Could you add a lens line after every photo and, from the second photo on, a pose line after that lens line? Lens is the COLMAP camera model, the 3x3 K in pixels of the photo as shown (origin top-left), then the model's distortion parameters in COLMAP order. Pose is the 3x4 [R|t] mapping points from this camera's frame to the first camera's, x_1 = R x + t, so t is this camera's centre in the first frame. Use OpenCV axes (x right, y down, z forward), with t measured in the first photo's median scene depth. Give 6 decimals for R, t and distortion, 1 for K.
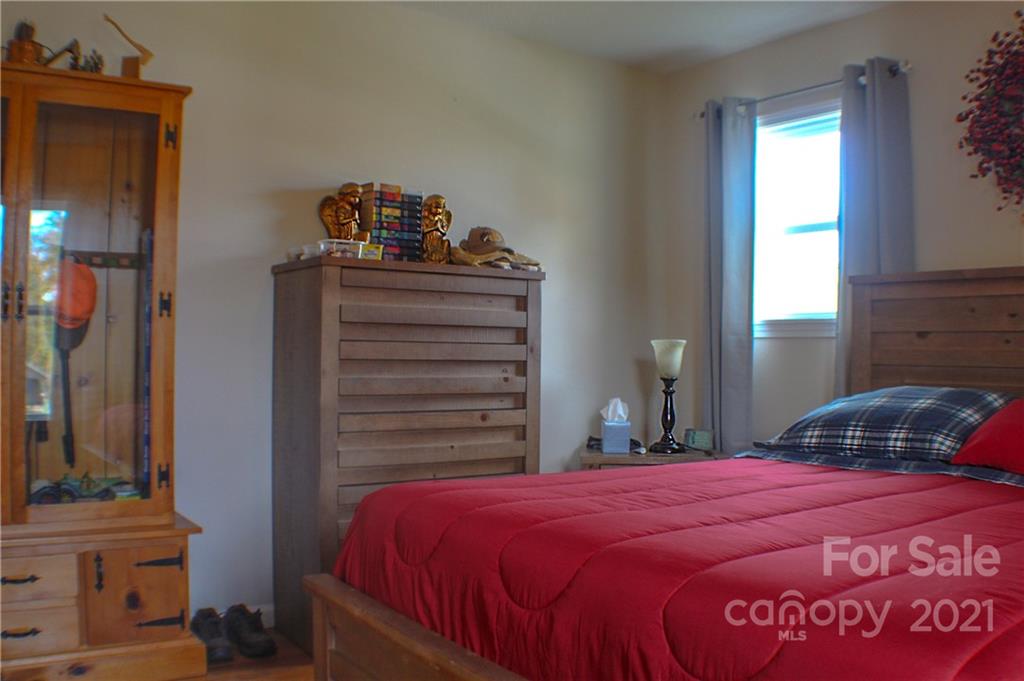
lens RADIAL K [[940.5, 0, 509.3], [0, 940.5, 355.9], [0, 0, 1]] dist [-0.232280, 0.089987]
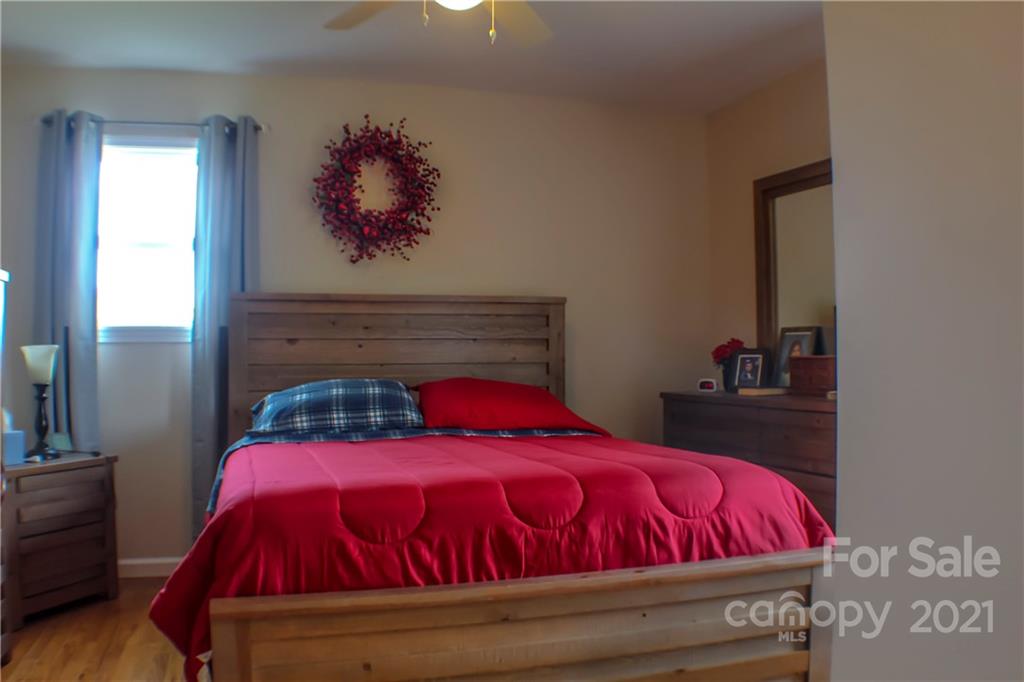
lens RADIAL K [[940.5, 0, 509.3], [0, 940.5, 356.4], [0, 0, 1]] dist [-0.232280, 0.089987]
pose [[0.239305, -0.015294, 0.970824, -0.770130], [0.012059, 0.999846, 0.012778, -0.014459], [-0.970870, 0.008650, 0.239452, 0.365042]]
